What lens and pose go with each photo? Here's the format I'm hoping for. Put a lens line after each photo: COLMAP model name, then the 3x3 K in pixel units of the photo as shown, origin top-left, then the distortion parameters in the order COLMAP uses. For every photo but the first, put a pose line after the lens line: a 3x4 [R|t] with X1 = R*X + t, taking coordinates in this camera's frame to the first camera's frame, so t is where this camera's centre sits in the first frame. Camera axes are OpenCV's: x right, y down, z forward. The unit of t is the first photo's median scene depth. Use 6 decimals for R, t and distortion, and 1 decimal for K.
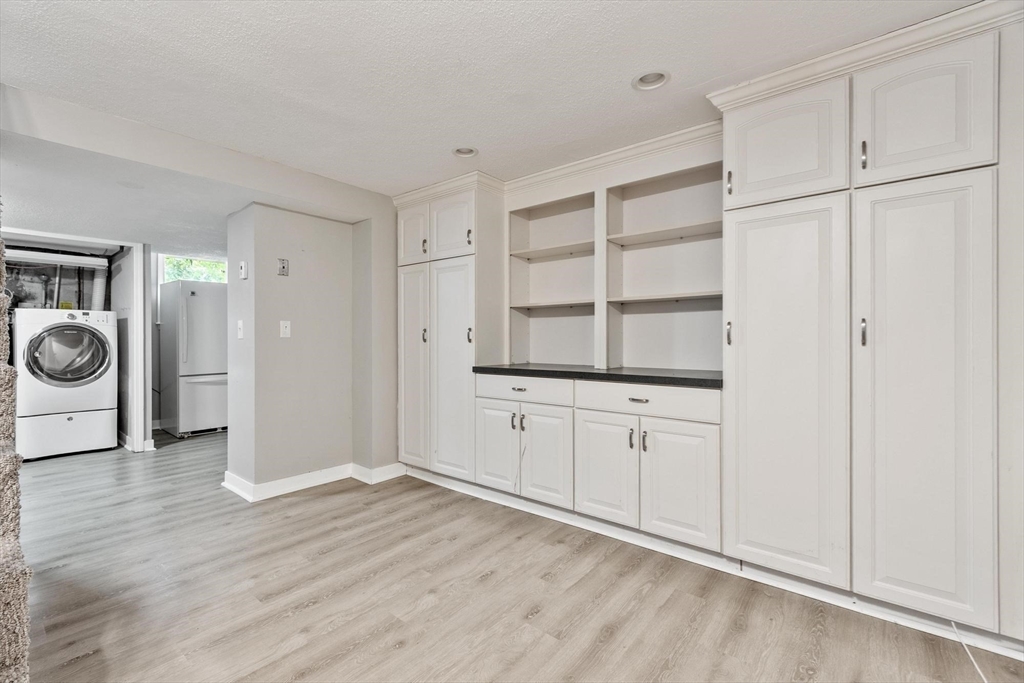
lens RADIAL K [[445.8, 0, 487.6], [0, 445.8, 337.9], [0, 0, 1]] dist [0.001566, 0.000172]
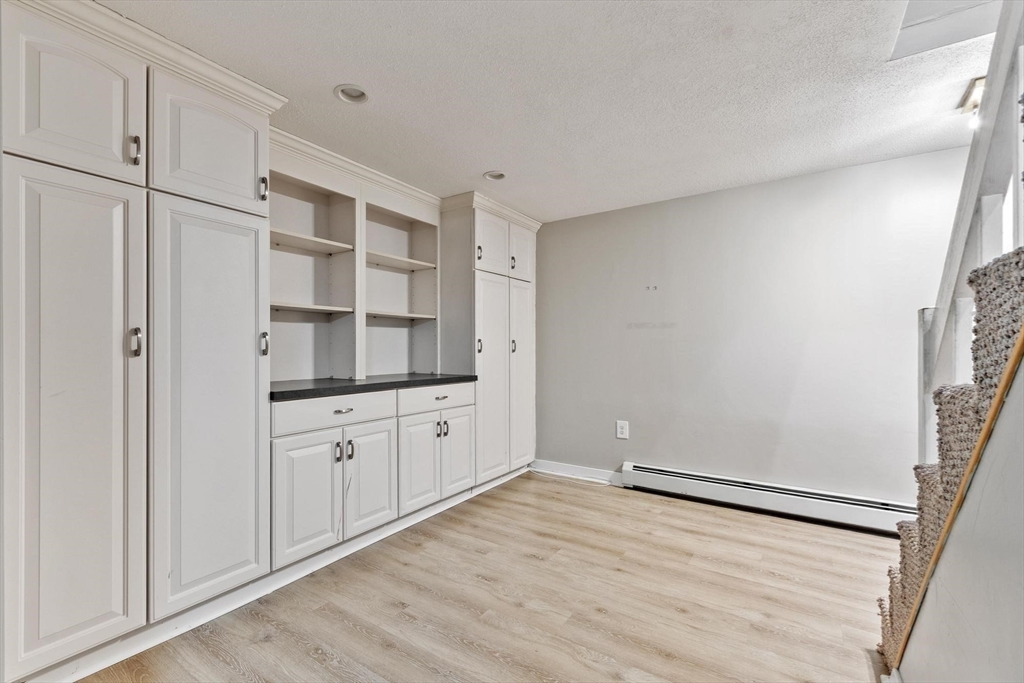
lens RADIAL K [[428.1, 0, 506.9], [0, 428.1, 346.7], [0, 0, 1]] dist [-0.000248, -0.000092]
pose [[-0.109569, 0.007358, 0.993952, -0.890791], [0.000060, 0.999973, -0.007396, 0.003726], [-0.993979, -0.000751, -0.109567, 0.946230]]
